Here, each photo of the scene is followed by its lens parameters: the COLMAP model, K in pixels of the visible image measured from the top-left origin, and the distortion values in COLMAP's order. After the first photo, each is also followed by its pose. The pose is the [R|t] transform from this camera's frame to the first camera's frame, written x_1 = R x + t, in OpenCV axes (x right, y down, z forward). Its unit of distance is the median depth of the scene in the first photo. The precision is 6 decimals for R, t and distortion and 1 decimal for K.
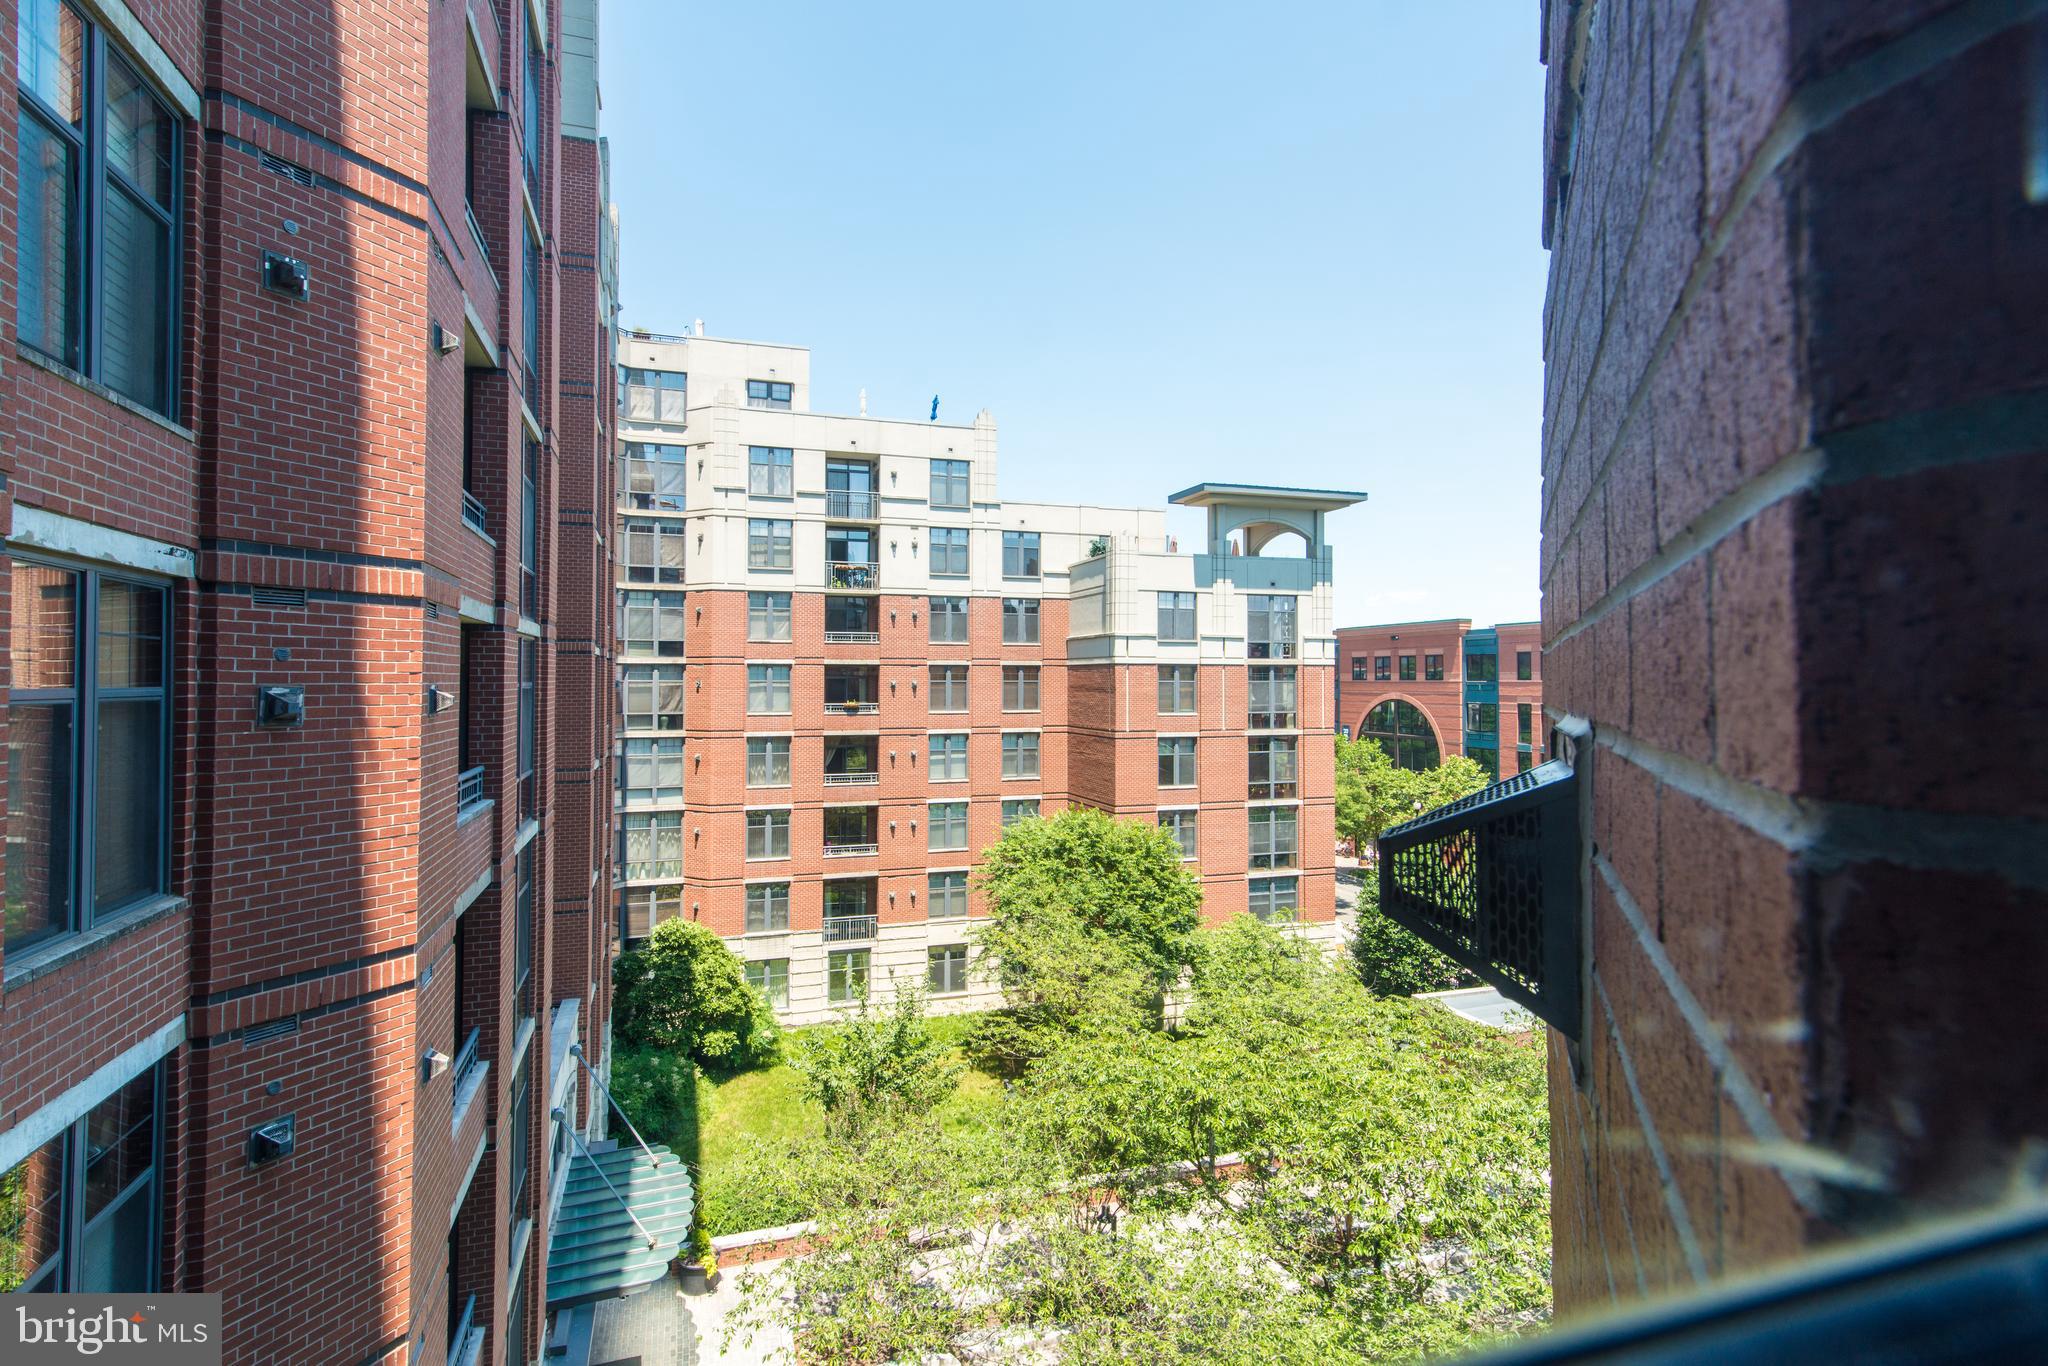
lens RADIAL K [[931.5, 0, 1026.8], [0, 931.5, 661.3], [0, 0, 1]] dist [0.015034, -0.000327]
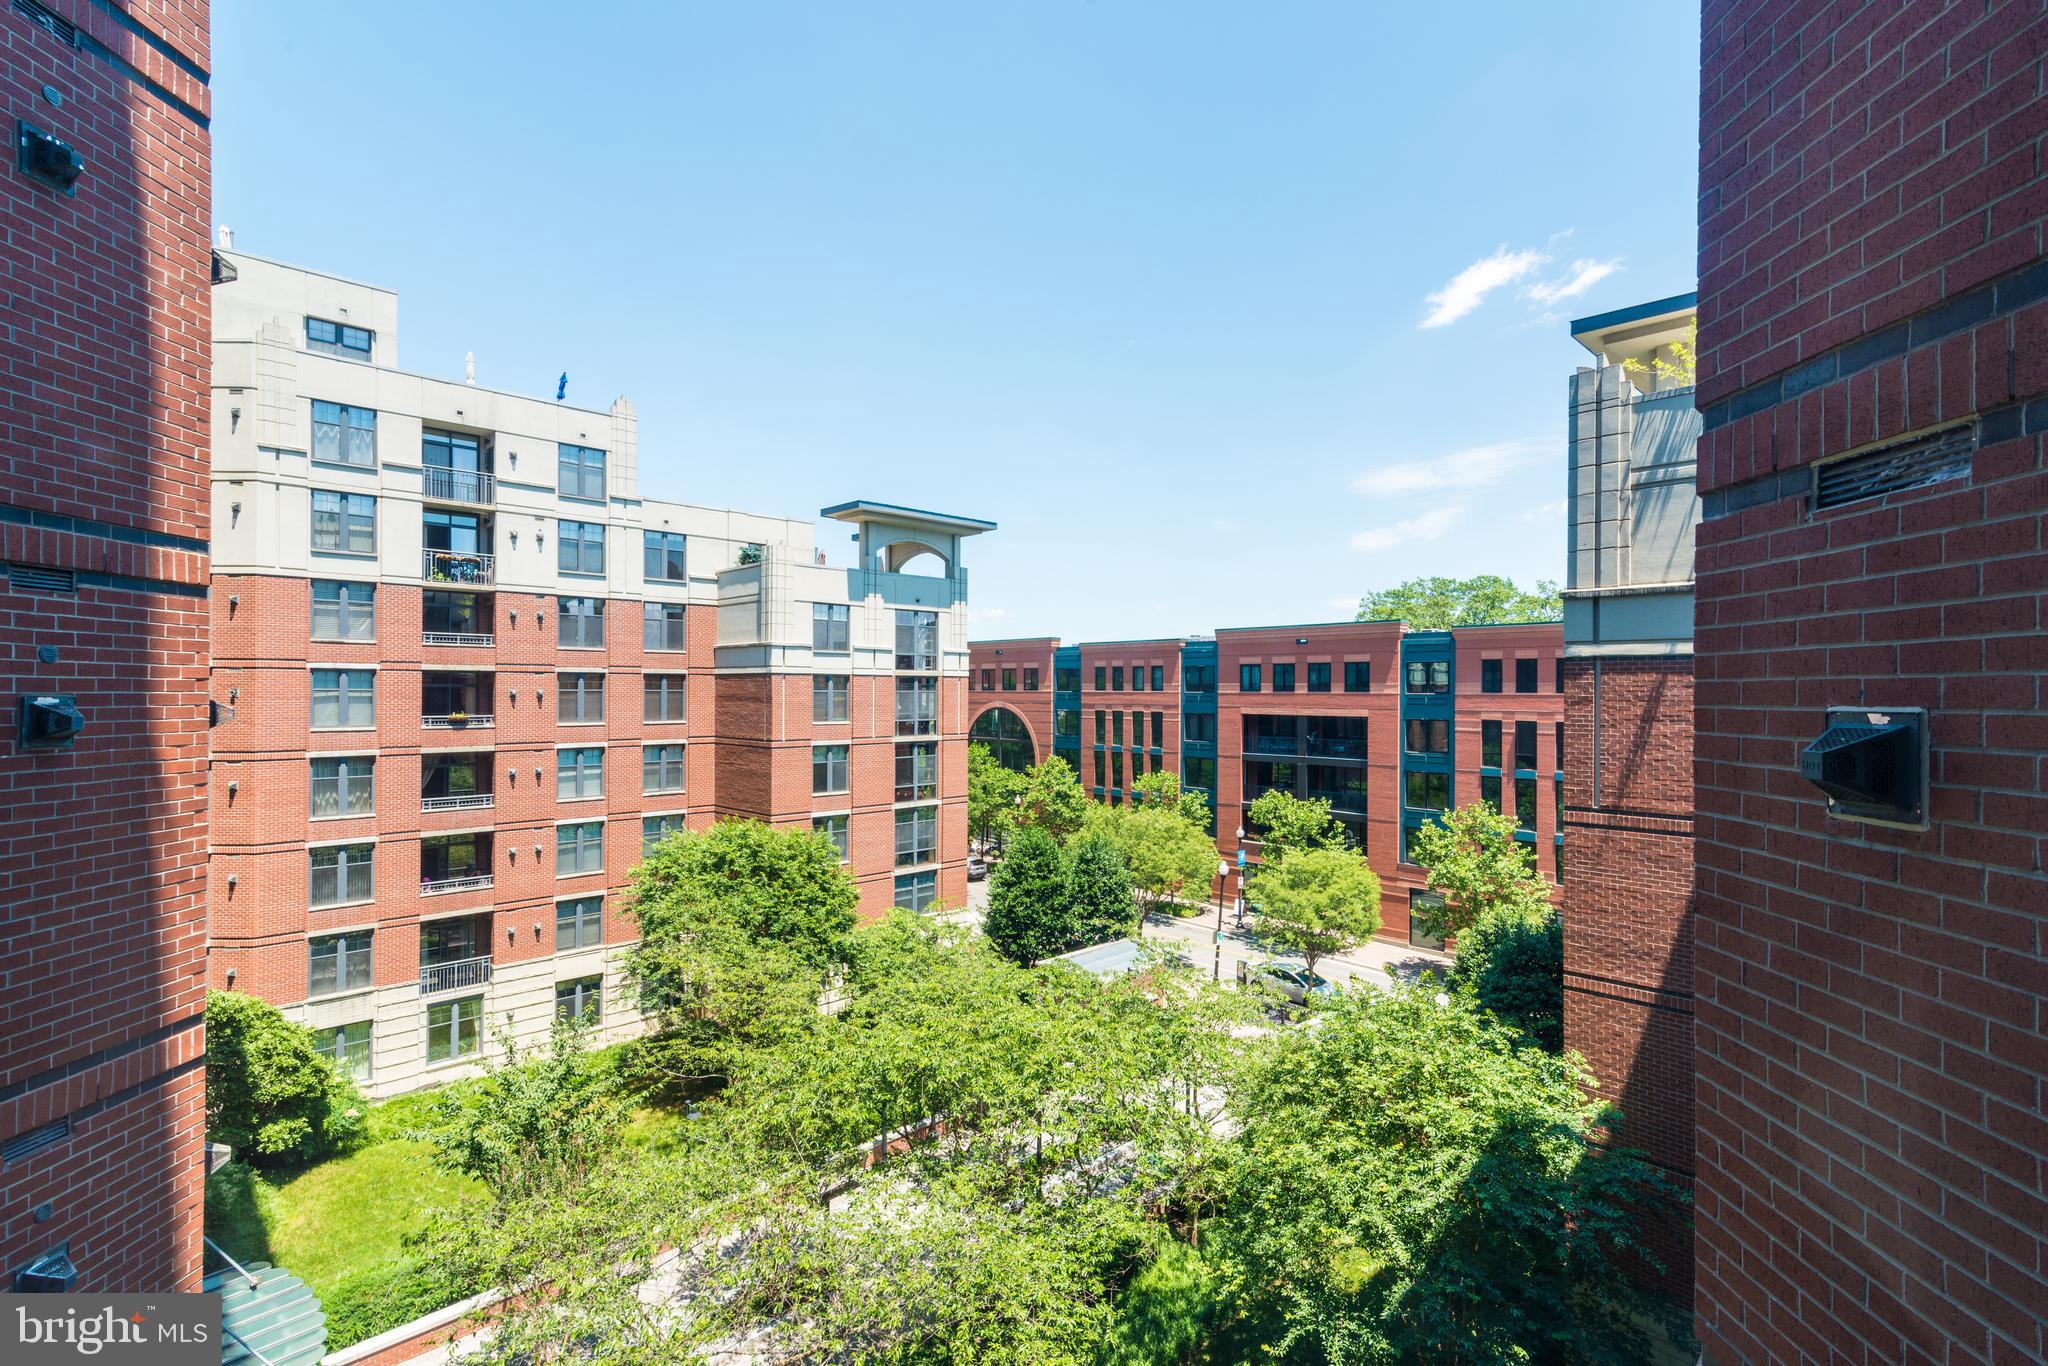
lens RADIAL K [[937.9, 0, 1020.5], [0, 937.9, 686.4], [0, 0, 1]] dist [0.016142, -0.002058]
pose [[0.889410, 0.004504, 0.457089, -0.435750], [-0.012170, 0.999830, 0.013827, -0.001500], [-0.456949, -0.017861, 0.889314, -0.057938]]
